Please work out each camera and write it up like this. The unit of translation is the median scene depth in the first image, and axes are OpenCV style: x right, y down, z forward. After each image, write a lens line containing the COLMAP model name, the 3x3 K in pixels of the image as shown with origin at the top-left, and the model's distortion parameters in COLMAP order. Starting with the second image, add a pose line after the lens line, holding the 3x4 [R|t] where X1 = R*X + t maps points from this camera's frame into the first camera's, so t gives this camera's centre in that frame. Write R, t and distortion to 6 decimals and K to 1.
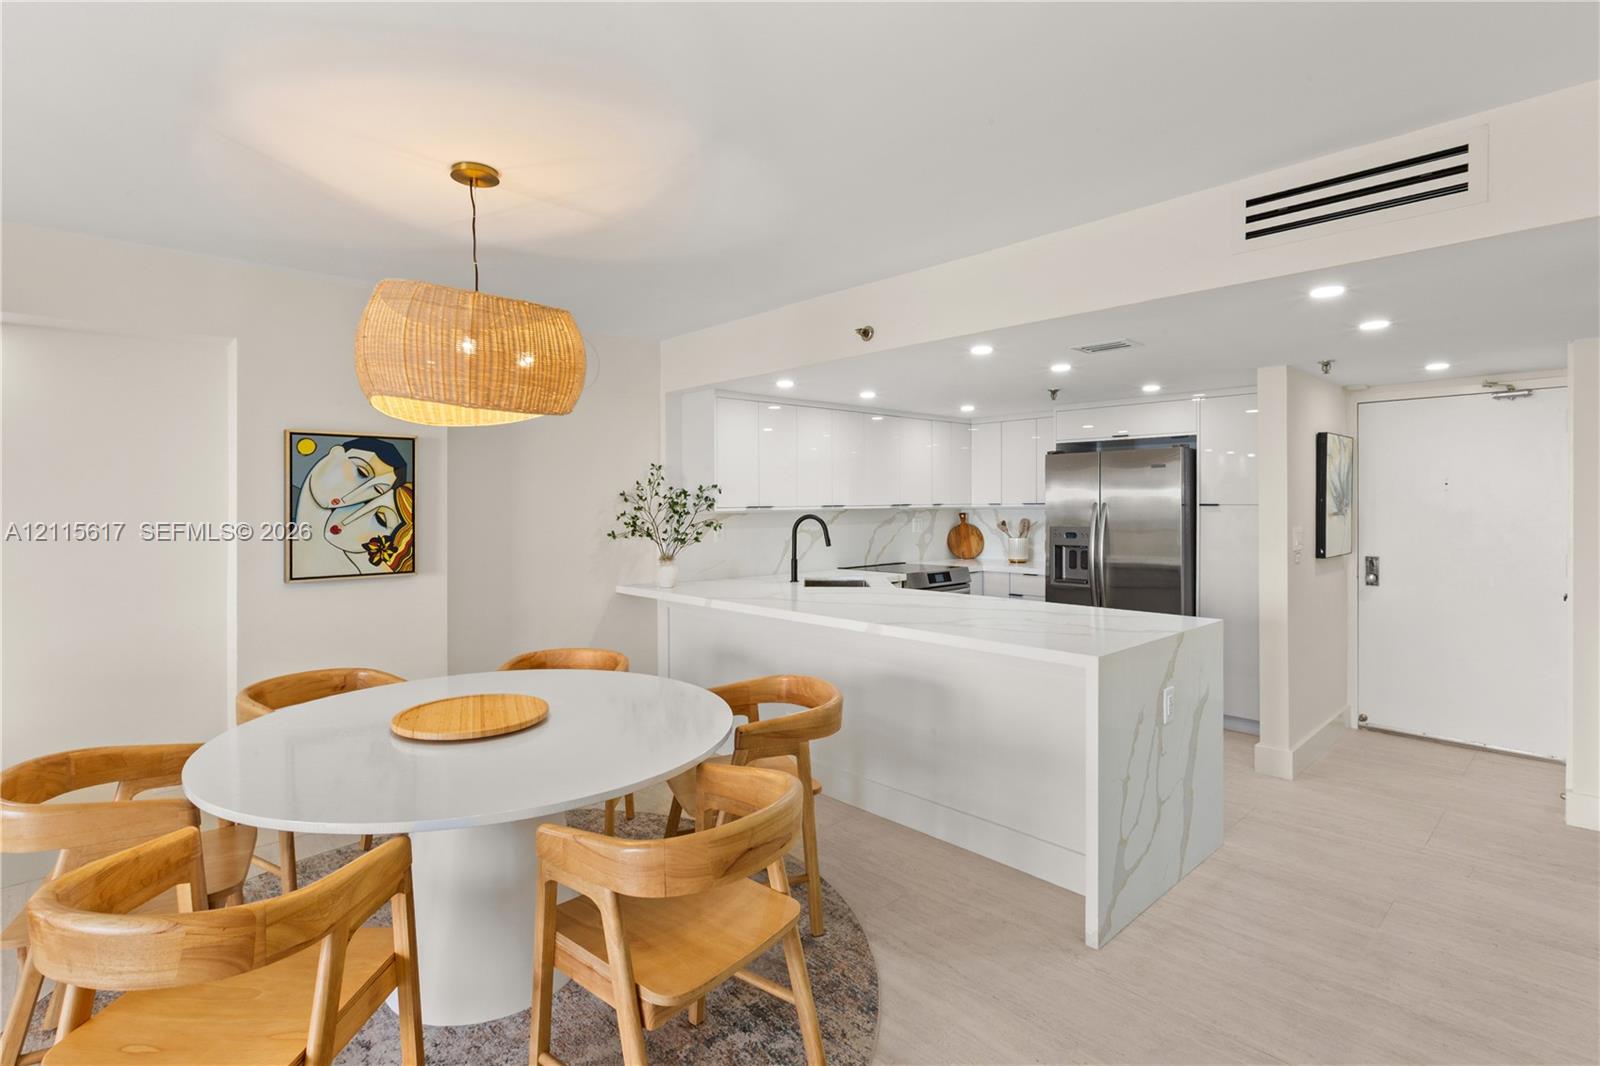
lens RADIAL K [[772.2, 0, 770.1], [0, 772.2, 505.1], [0, 0, 1]] dist [-0.002697, 0.000893]
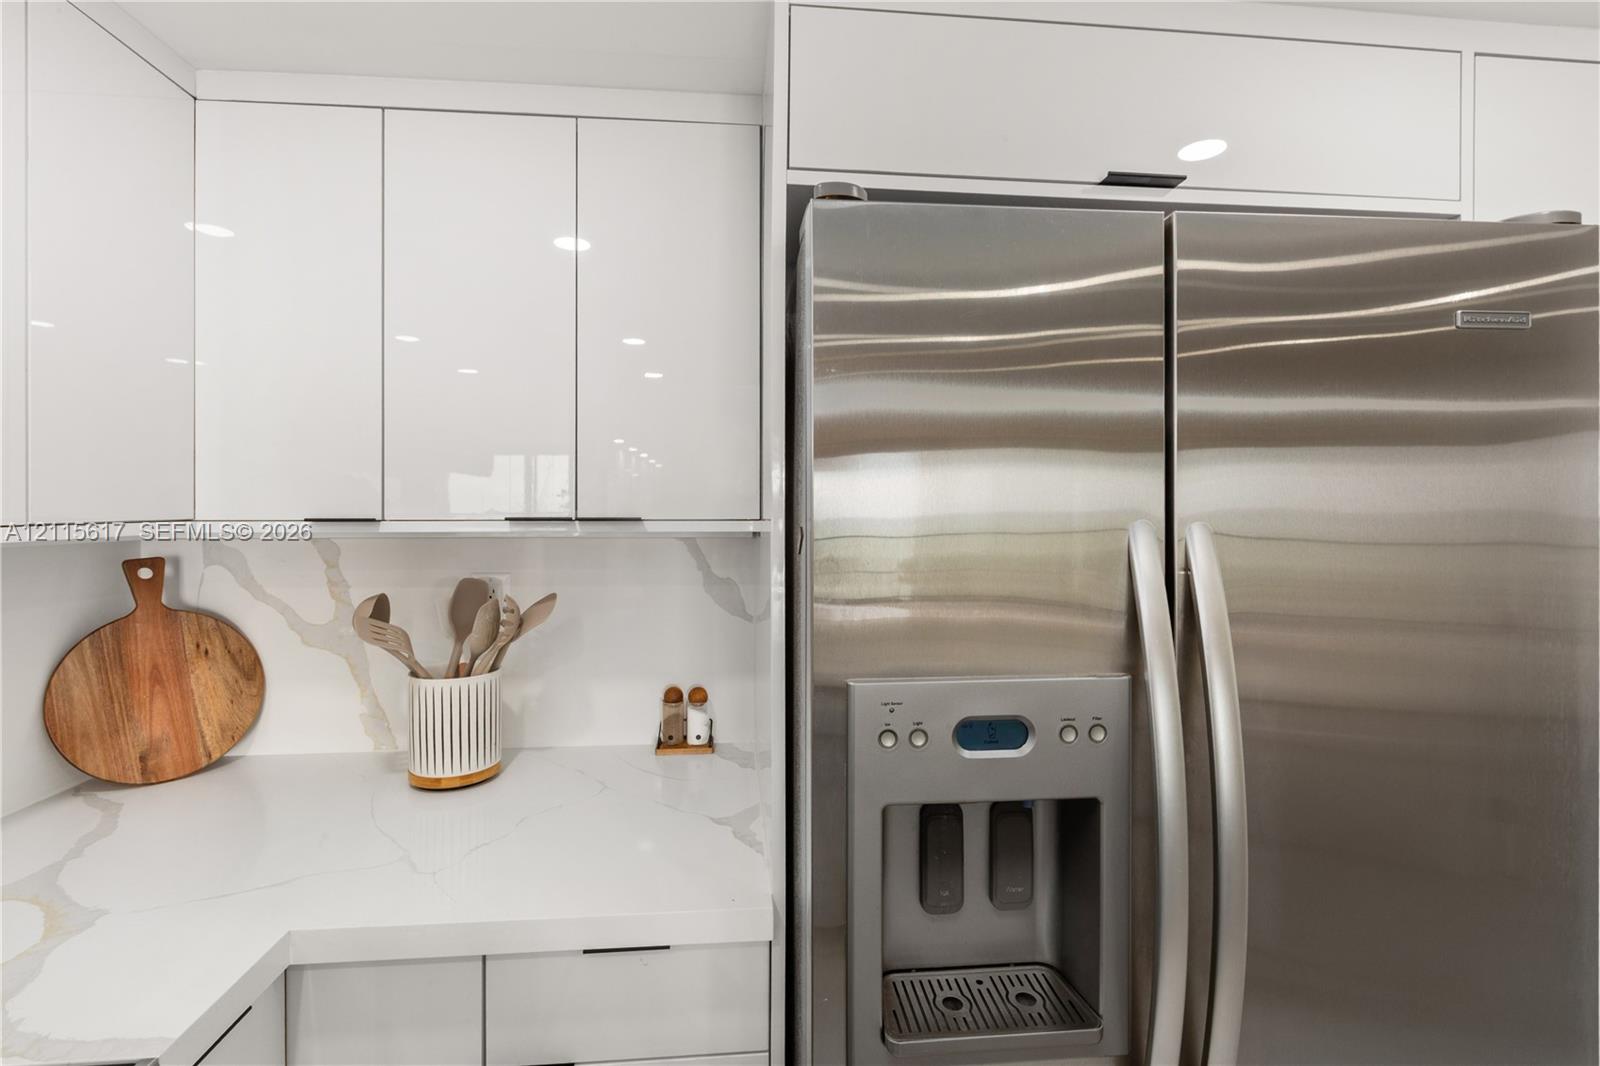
lens RADIAL K [[740.4, 0, 796.3], [0, 740.4, 514.7], [0, 0, 1]] dist [-0.001106, 0.000052]
pose [[0.601088, 0.002055, 0.799180, 0.291902], [-0.001402, 0.999998, -0.001517, -0.002874], [-0.799182, -0.000209, 0.601089, 1.103353]]
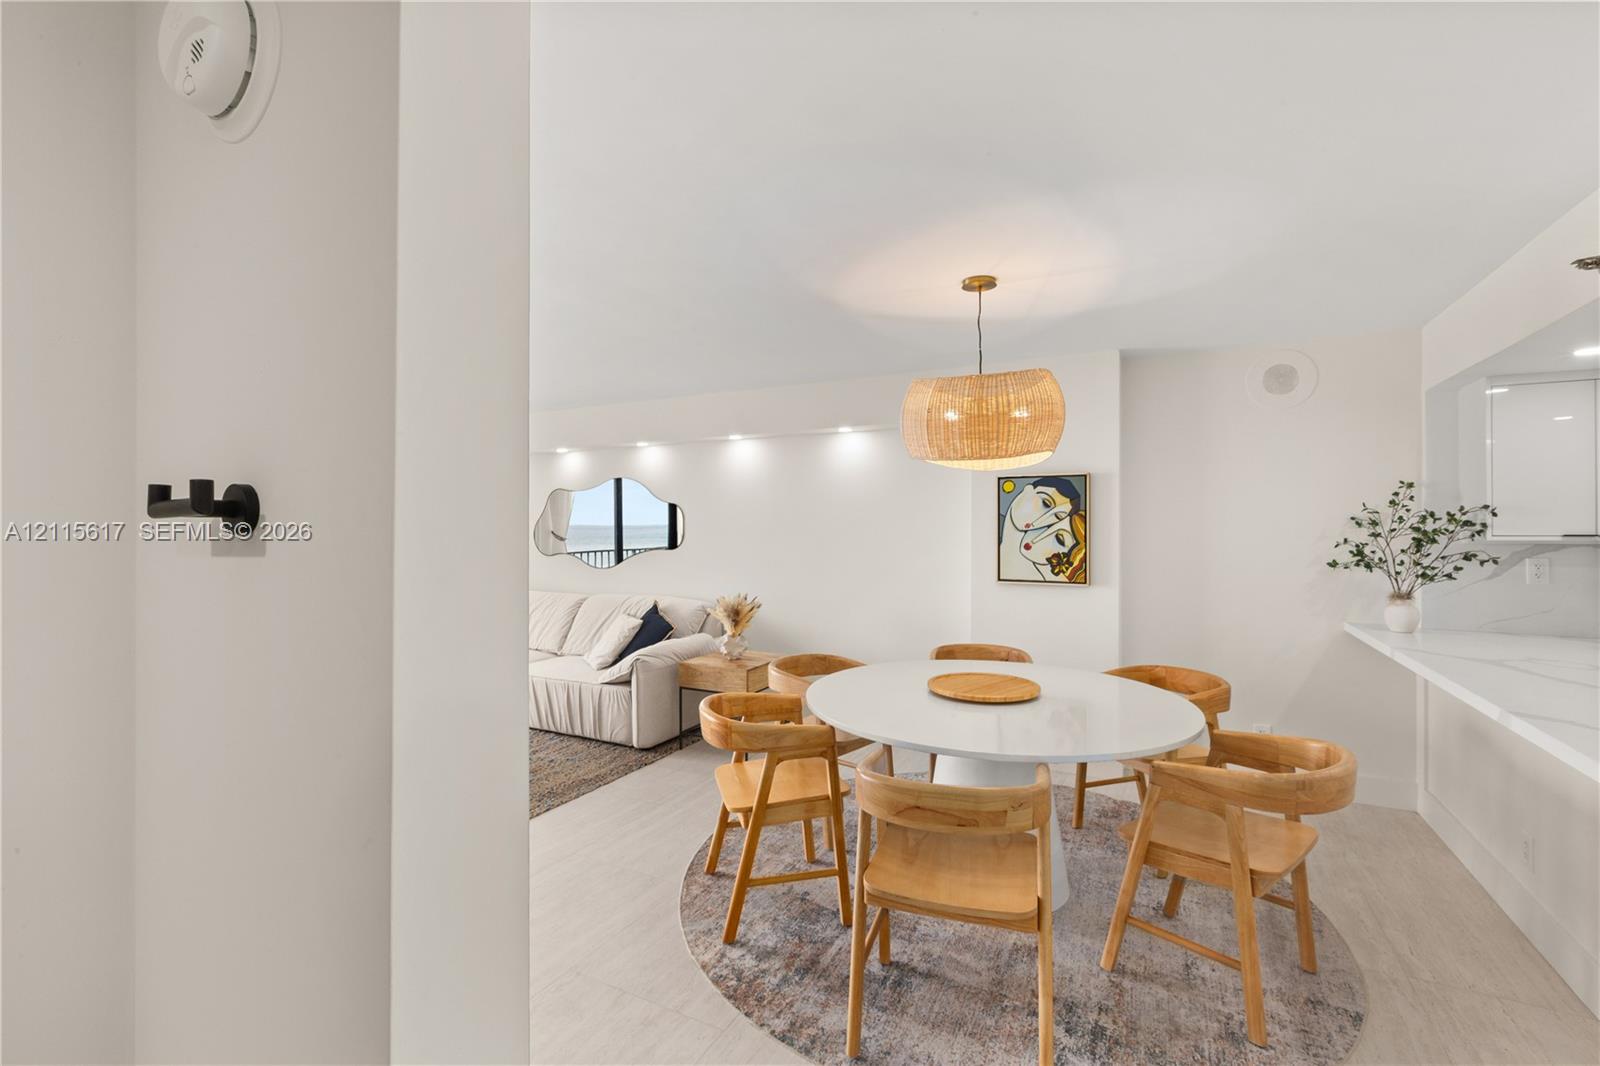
lens RADIAL K [[702.1, 0, 803.5], [0, 702.1, 525.6], [0, 0, 1]] dist [-0.001865, -0.000694]
pose [[0.351475, 0.003758, -0.936190, 0.339939], [-0.006163, 0.999980, 0.001700, -0.003409], [0.936177, 0.005172, 0.351491, 0.150082]]
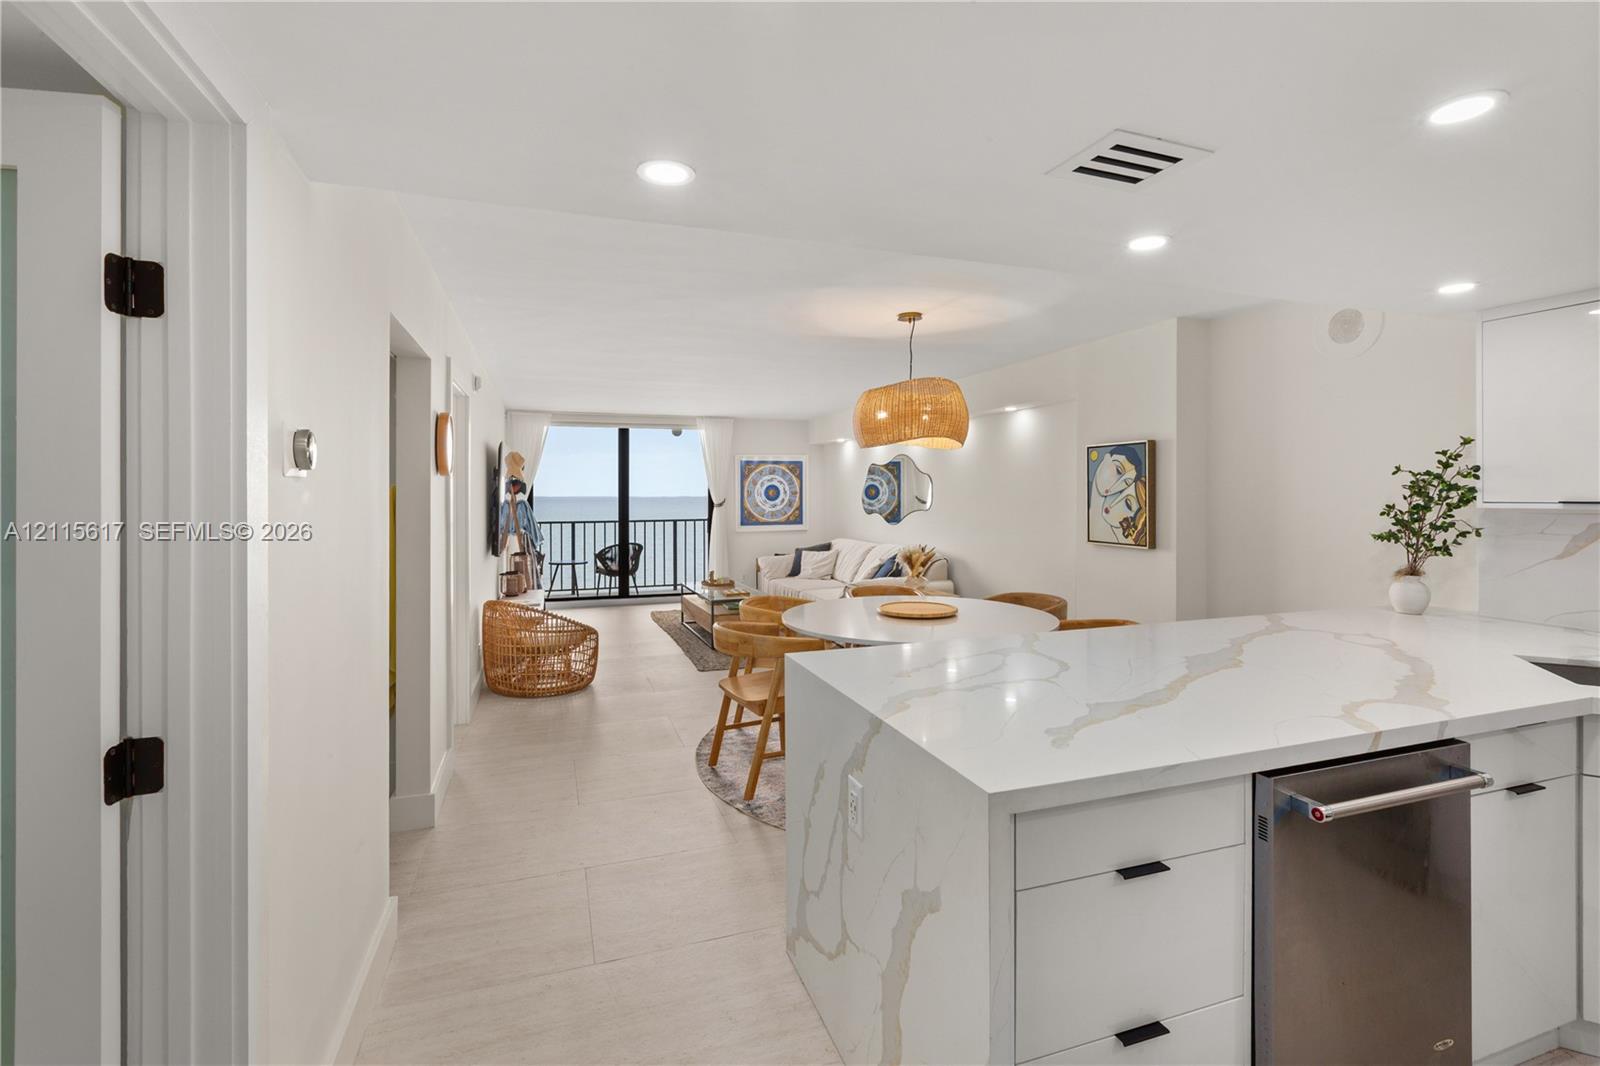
lens RADIAL K [[721.6, 0, 802.6], [0, 721.6, 492.0], [0, 0, 1]] dist [-0.002521, -0.000023]
pose [[-0.382692, 0.005087, -0.923862, 0.689412], [0.000141, 0.999985, 0.005448, -0.008230], [0.923876, 0.001955, -0.382687, 0.745755]]
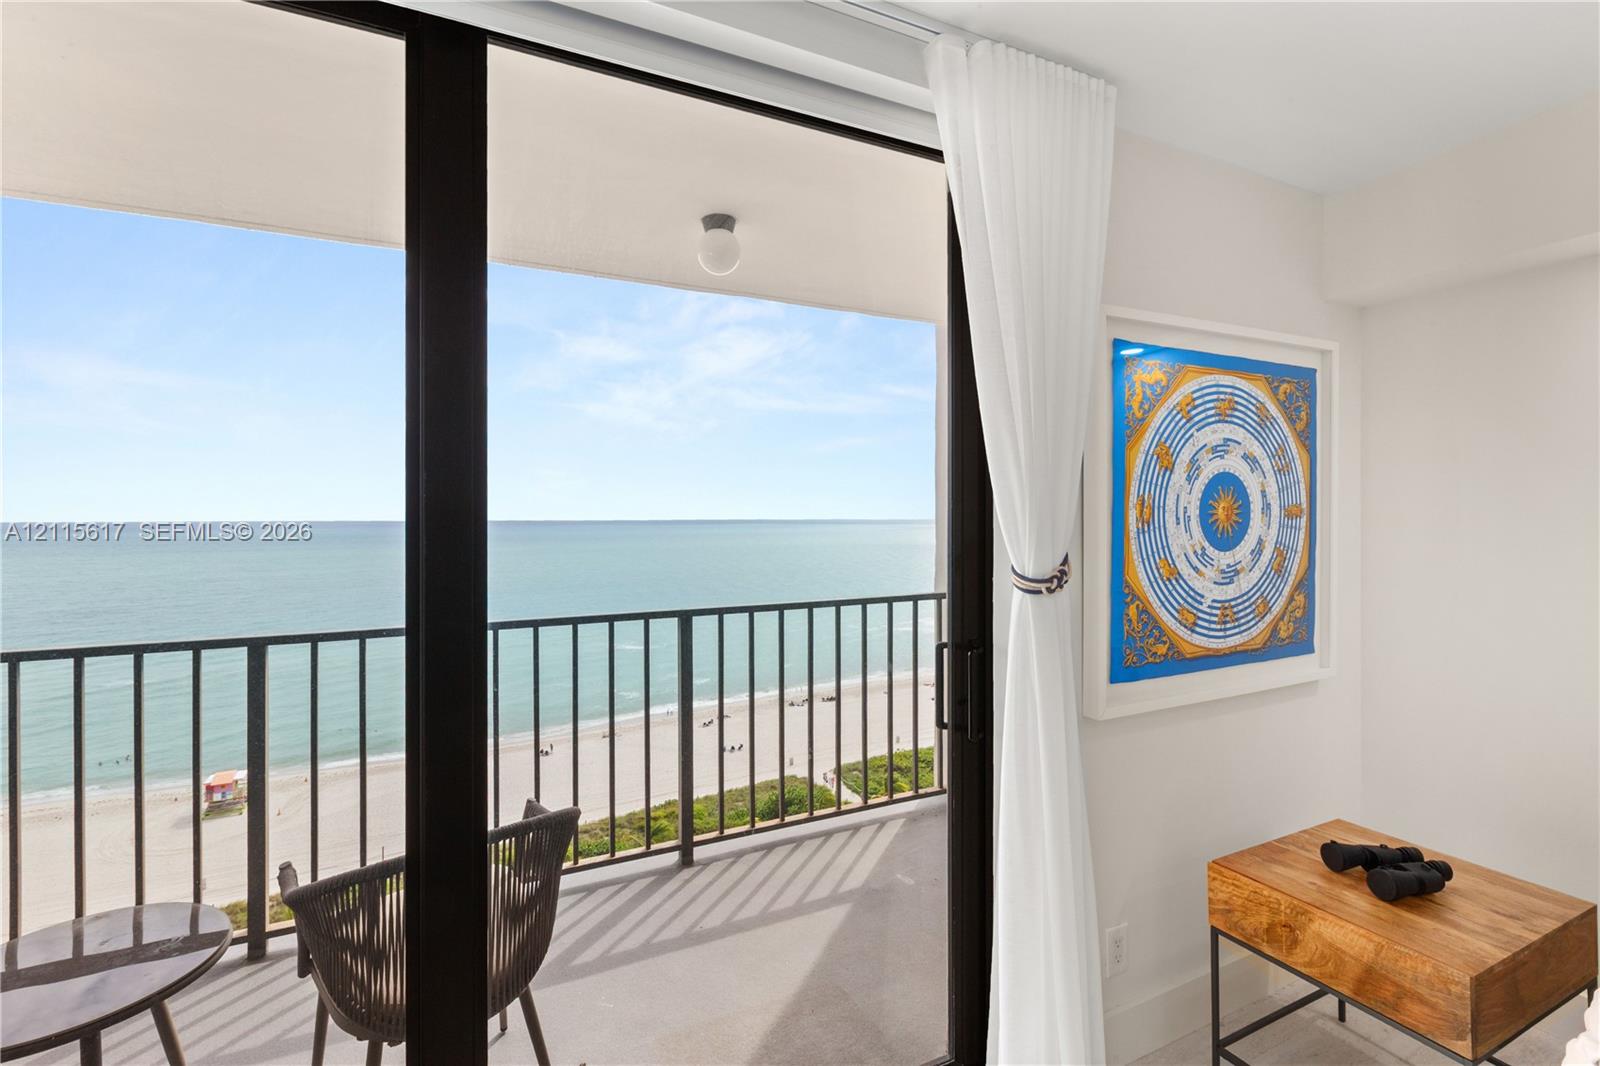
lens RADIAL K [[716.0, 0, 796.6], [0, 716.0, 526.1], [0, 0, 1]] dist [0.001342, 0.000006]
pose [[-0.276801, 0.013322, -0.960835, -0.809610], [0.000570, 0.999906, 0.013699, 0.009188], [0.960927, 0.003244, -0.276783, -0.319117]]
